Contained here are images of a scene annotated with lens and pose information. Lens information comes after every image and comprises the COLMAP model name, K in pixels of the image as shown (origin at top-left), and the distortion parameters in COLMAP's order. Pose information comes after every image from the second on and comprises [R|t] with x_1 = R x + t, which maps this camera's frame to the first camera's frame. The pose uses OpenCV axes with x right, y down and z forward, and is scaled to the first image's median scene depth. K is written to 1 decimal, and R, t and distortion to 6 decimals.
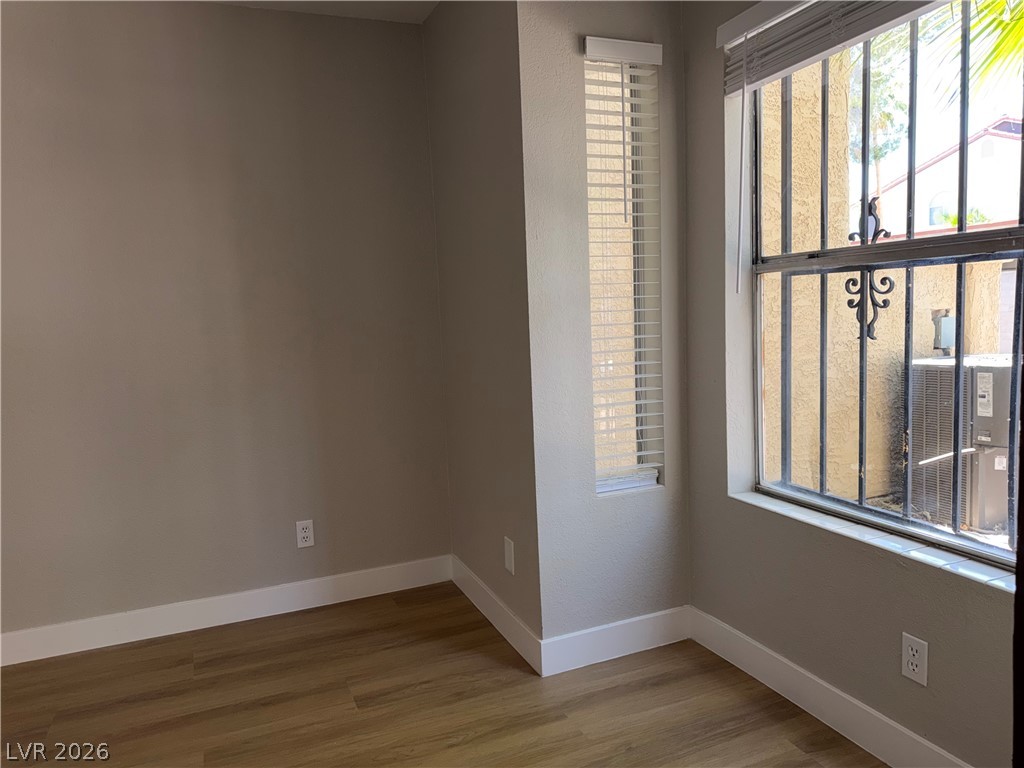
lens RADIAL K [[724.3, 0, 513.1], [0, 724.3, 381.0], [0, 0, 1]] dist [0.035315, -0.046121]
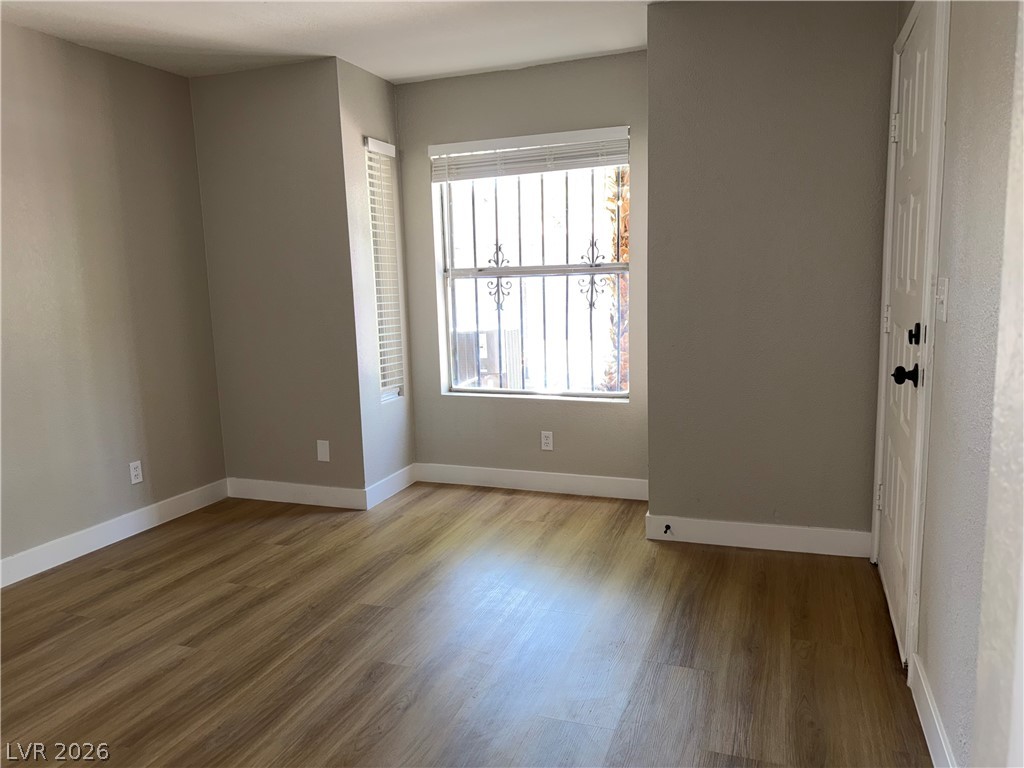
lens RADIAL K [[724.3, 0, 513.9], [0, 724.3, 392.1], [0, 0, 1]] dist [0.035315, -0.046121]
pose [[0.673571, -0.084515, 0.734274, -0.964940], [0.067178, 0.996330, 0.053053, 0.063929], [-0.736063, 0.013592, 0.676777, -0.415146]]
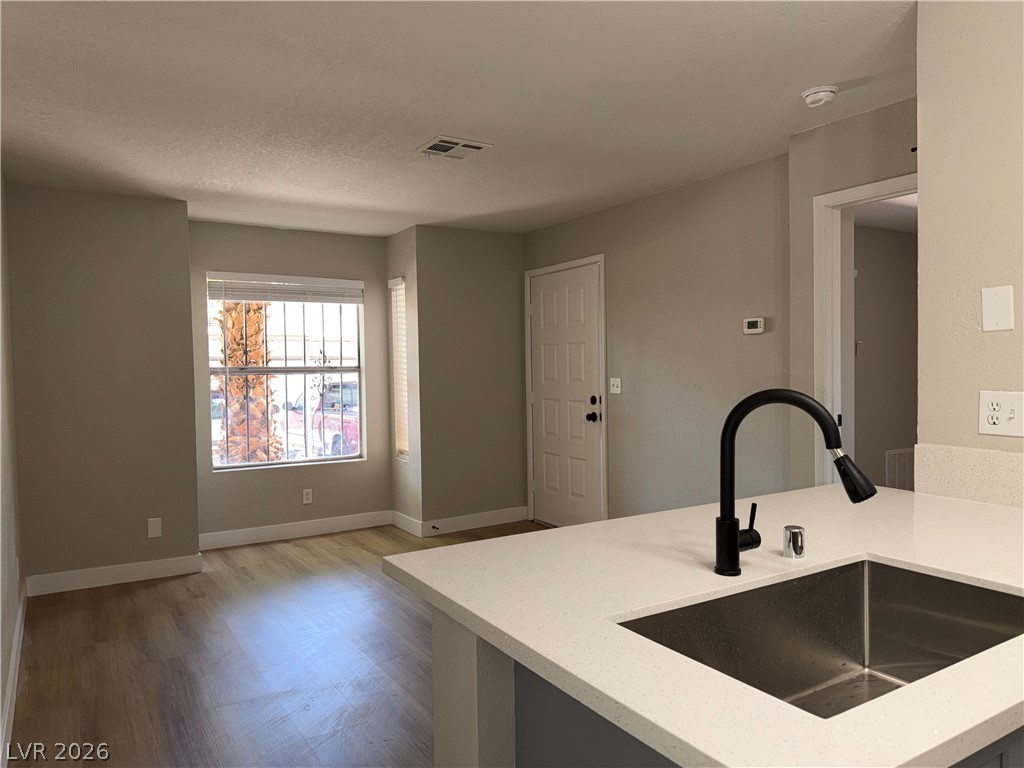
lens RADIAL K [[724.3, 0, 519.9], [0, 724.3, 377.4], [0, 0, 1]] dist [0.035315, -0.046121]
pose [[-0.183873, 0.033348, 0.982384, -2.123838], [0.116957, 0.993067, -0.011820, 0.003803], [-0.975967, 0.112723, -0.186499, 0.469596]]
